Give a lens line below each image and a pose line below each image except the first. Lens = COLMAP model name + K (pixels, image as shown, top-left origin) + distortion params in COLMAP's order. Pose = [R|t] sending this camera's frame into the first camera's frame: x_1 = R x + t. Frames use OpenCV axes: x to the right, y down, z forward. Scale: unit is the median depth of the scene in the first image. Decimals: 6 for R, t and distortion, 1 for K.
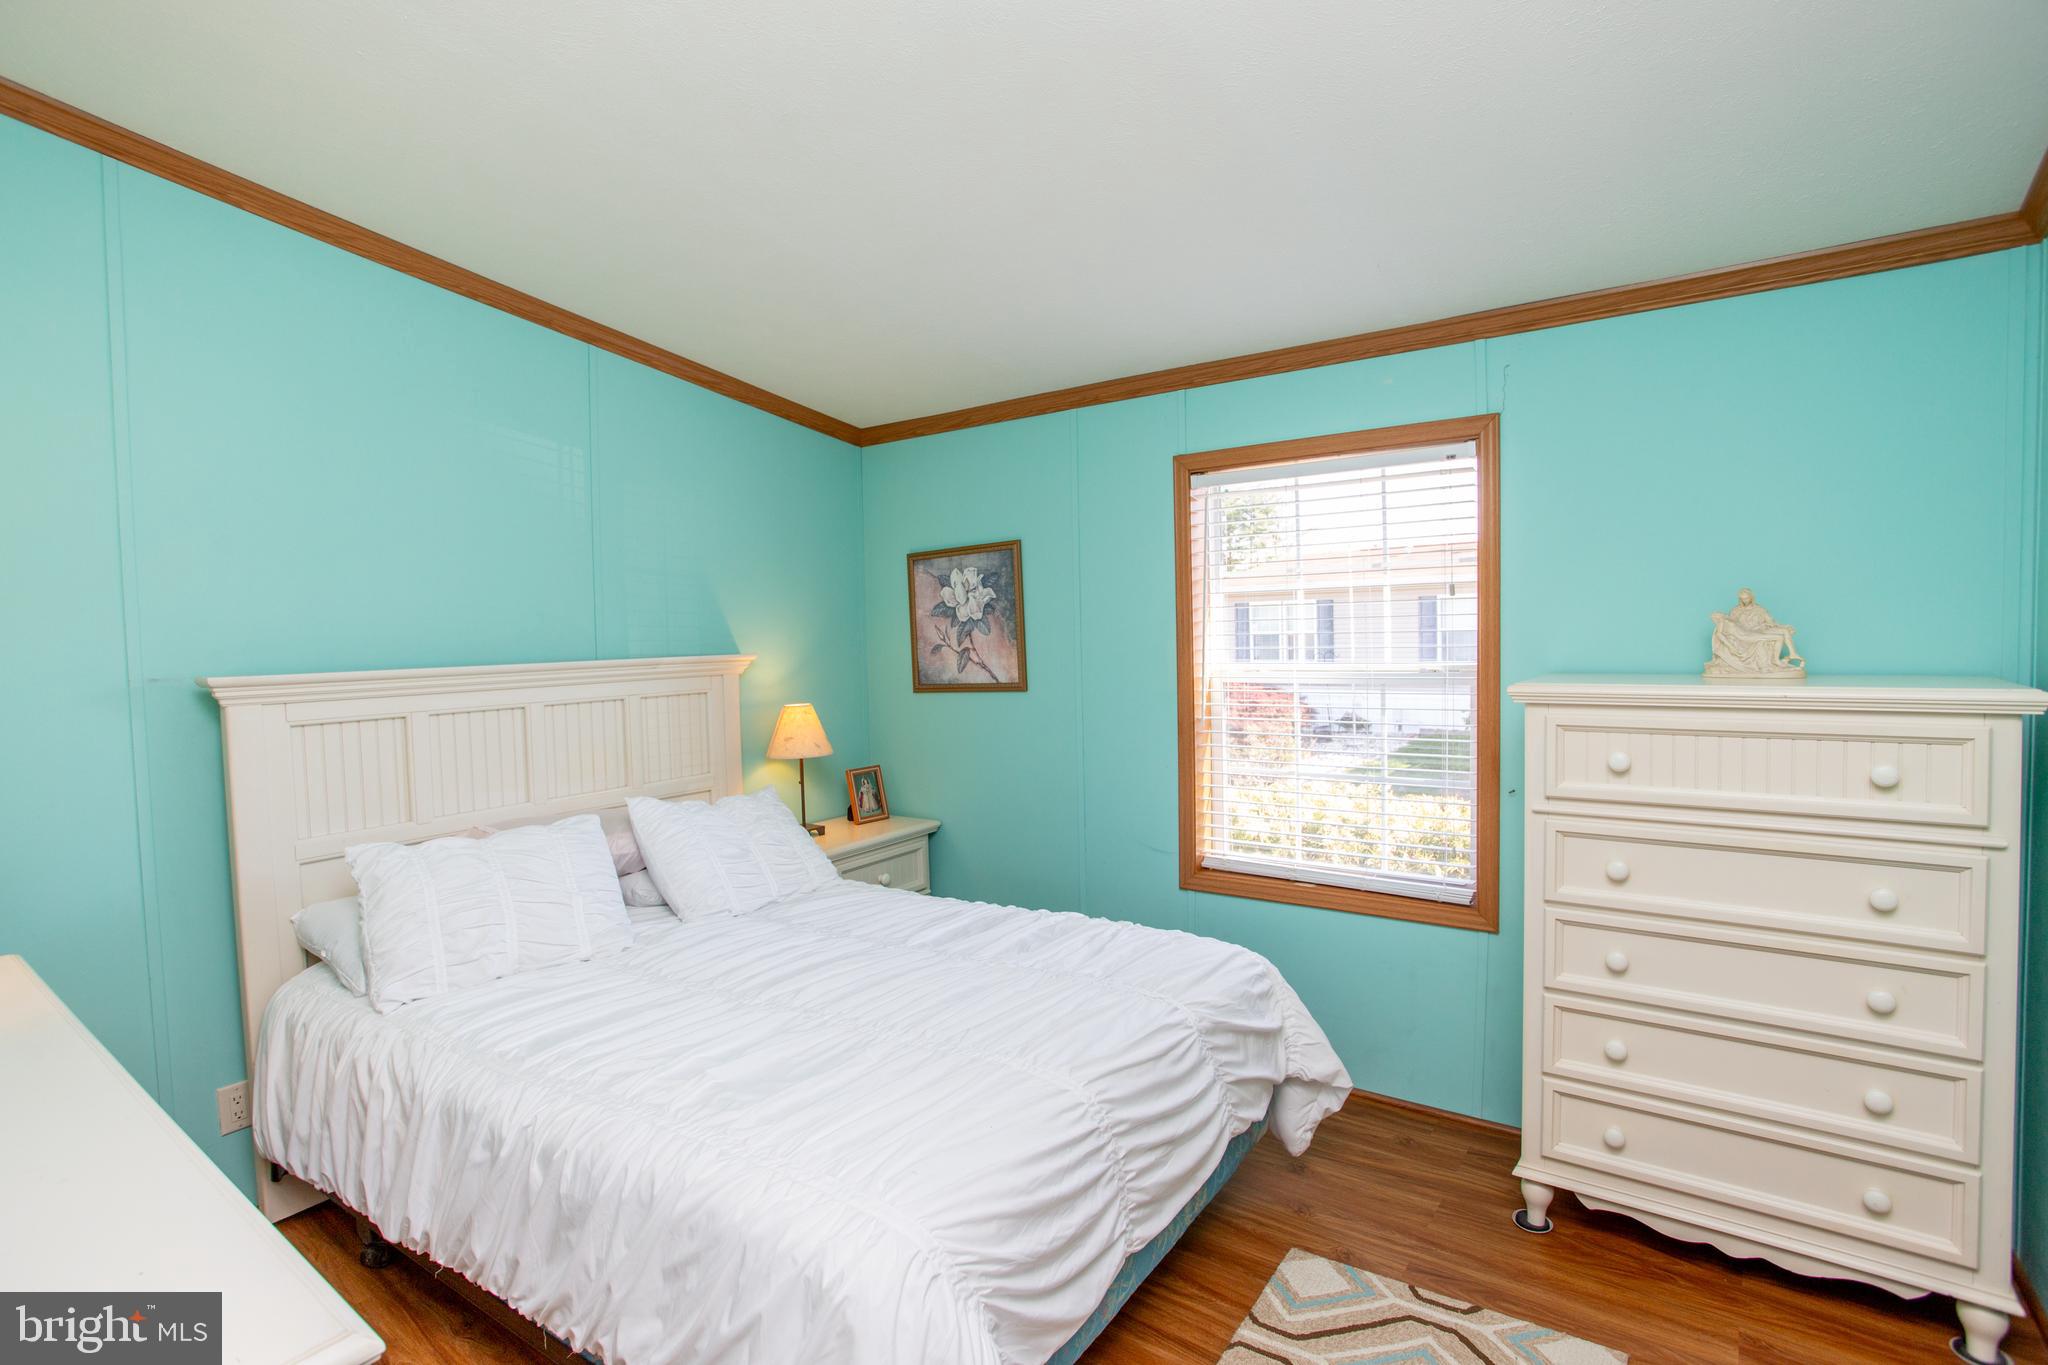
lens RADIAL K [[993.7, 0, 1013.9], [0, 993.7, 673.1], [0, 0, 1]] dist [-0.080505, 0.033991]
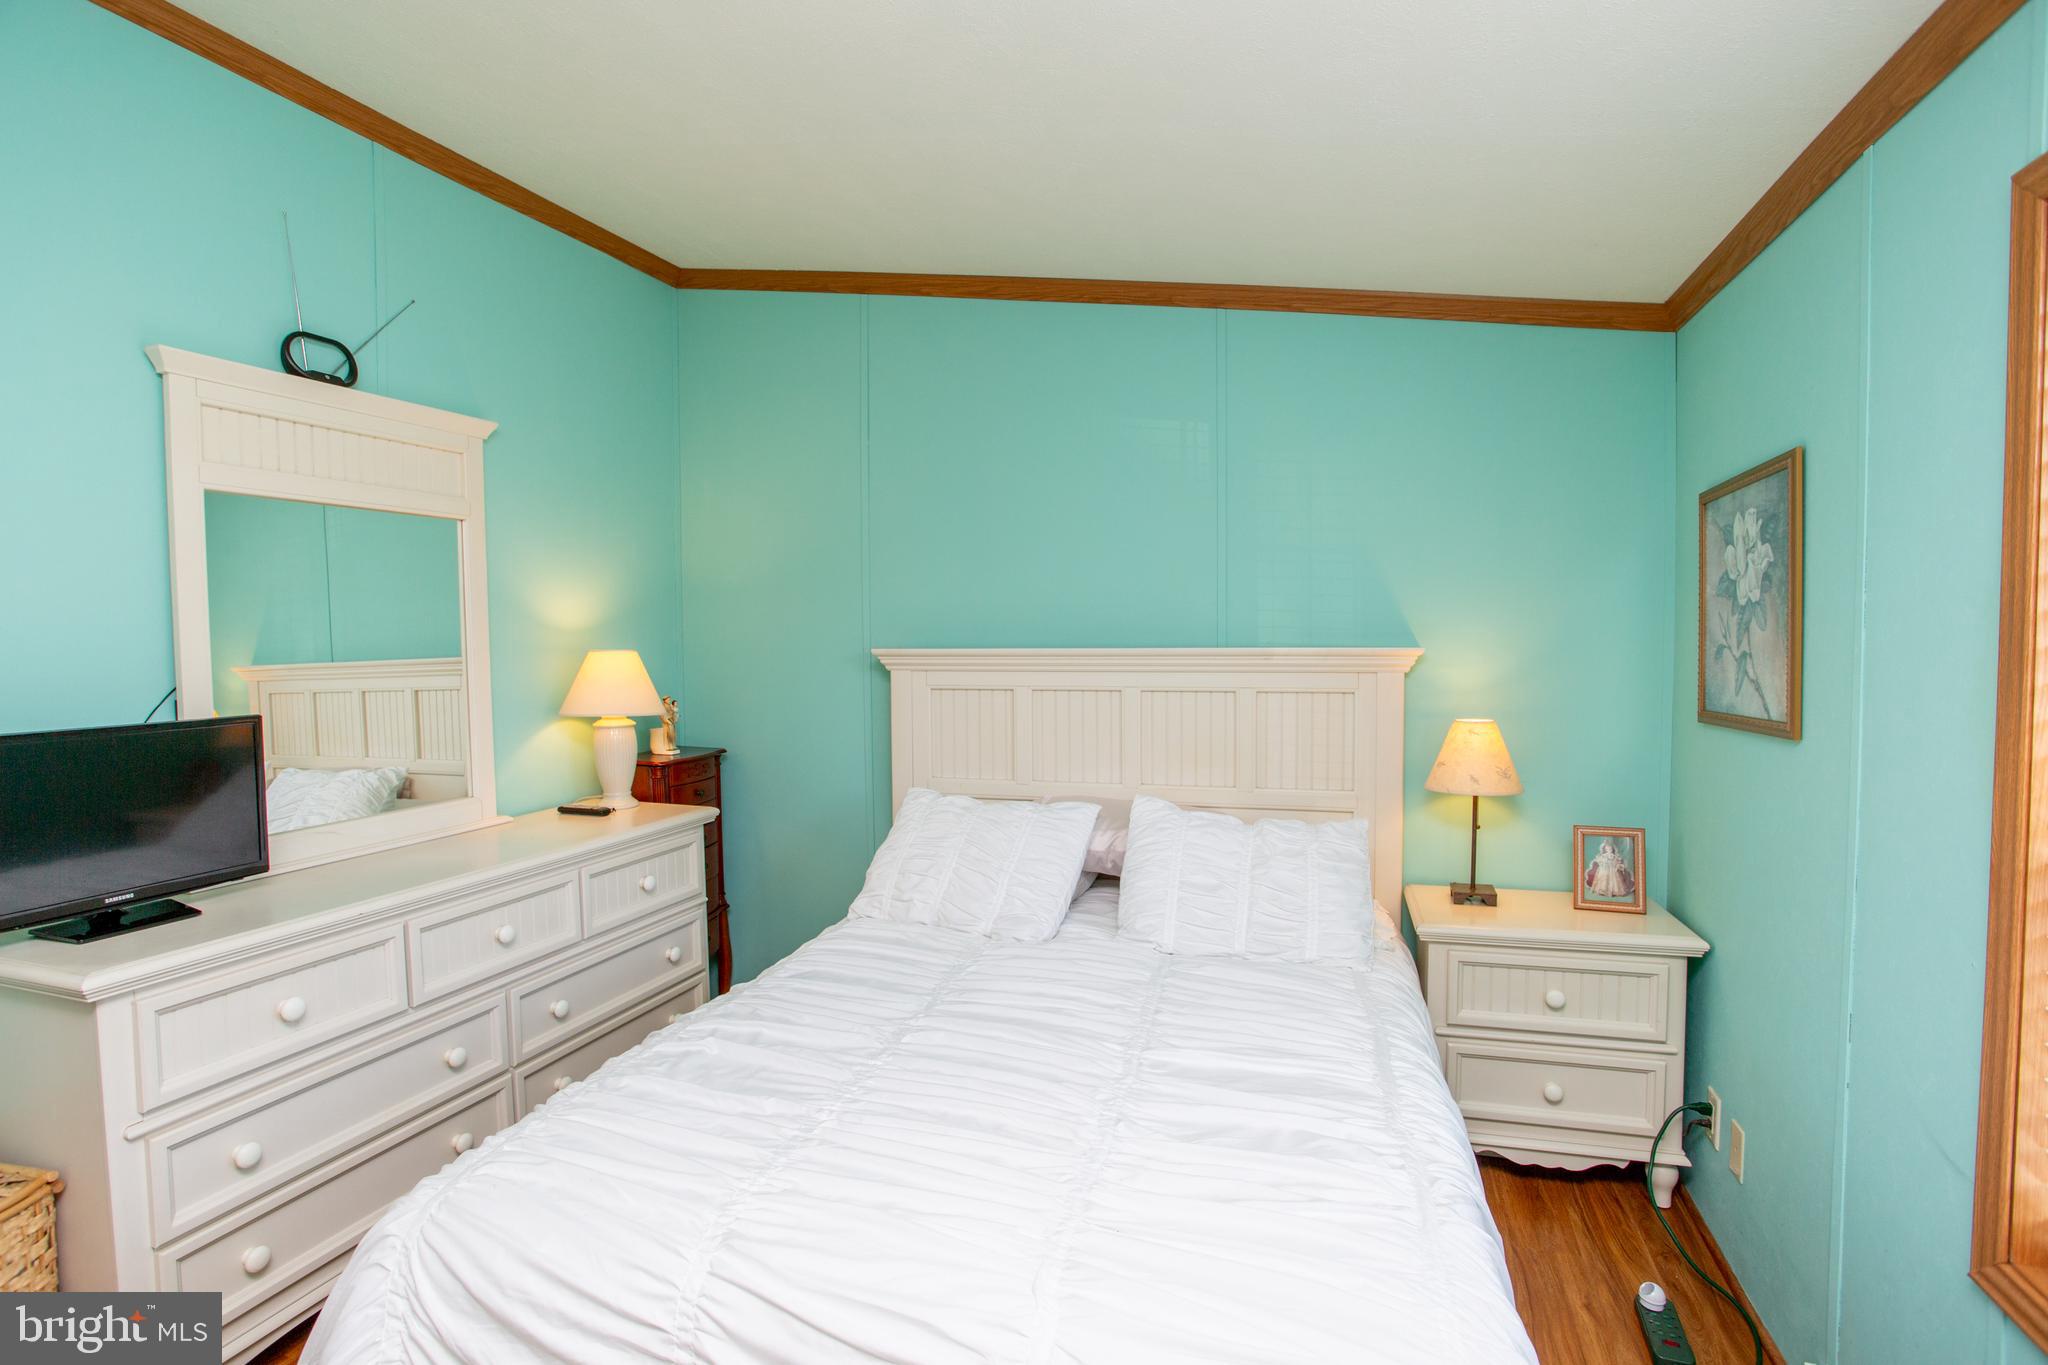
lens RADIAL K [[993.7, 0, 1013.9], [0, 993.7, 673.1], [0, 0, 1]] dist [-0.080505, 0.033991]
pose [[0.302548, 0.062707, -0.951069, 0.363753], [-0.039894, 0.997792, 0.053097, -0.027288], [0.952299, 0.021877, 0.304382, 0.464007]]
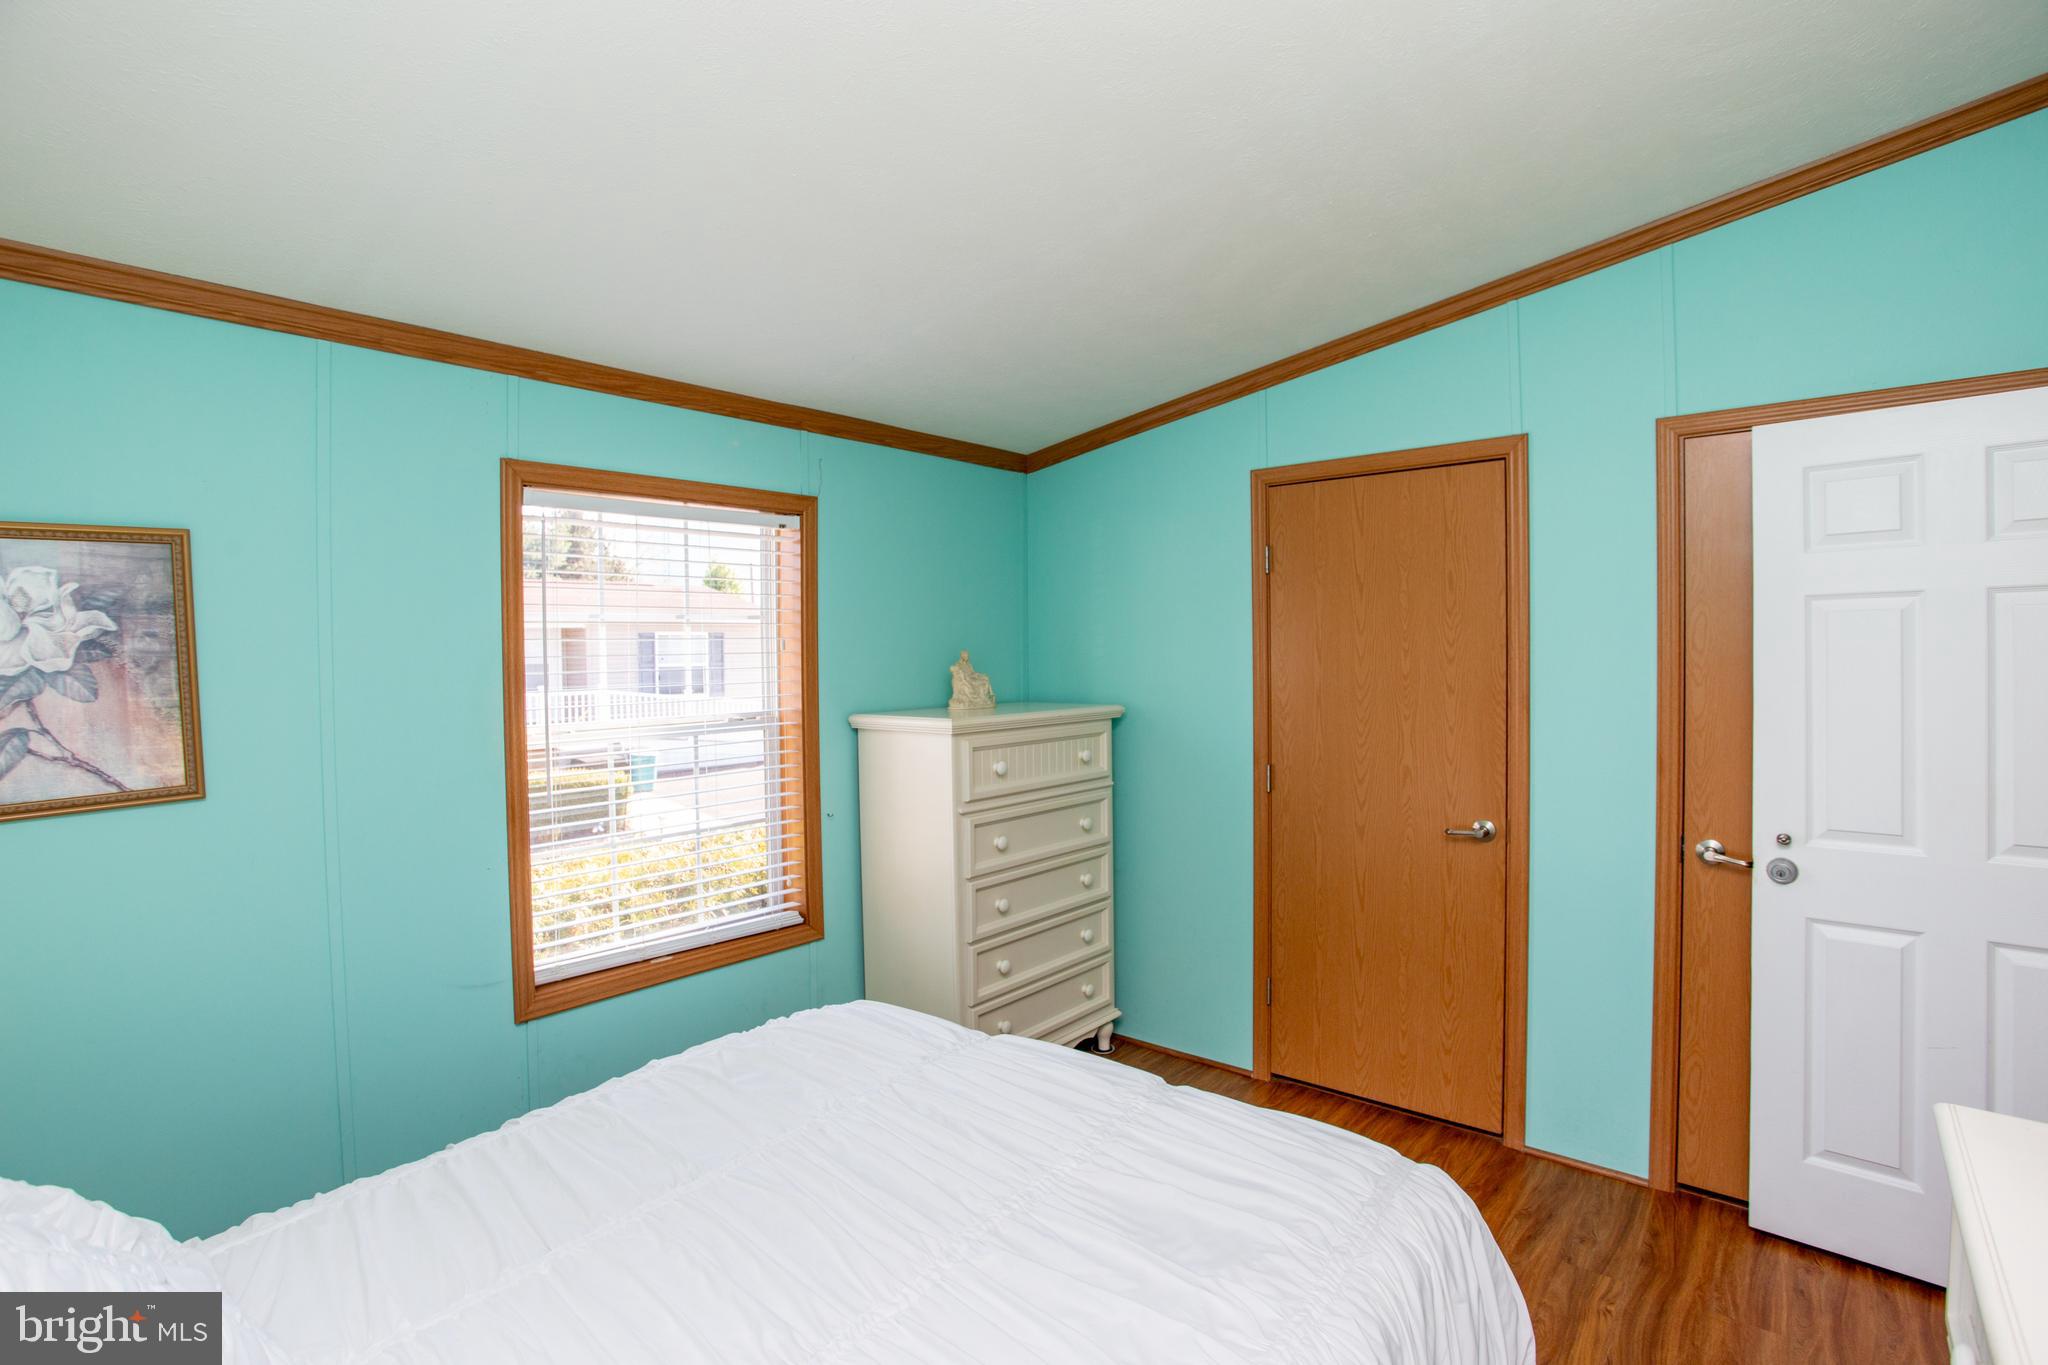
lens RADIAL K [[1003.1, 0, 1028.7], [0, 1003.1, 667.3], [0, 0, 1]] dist [-0.026483, 0.001516]
pose [[0.059783, 0.000947, 0.998211, -0.523191], [0.046805, 0.998897, -0.003751, -0.032628], [-0.997113, 0.046945, 0.059673, 0.500781]]
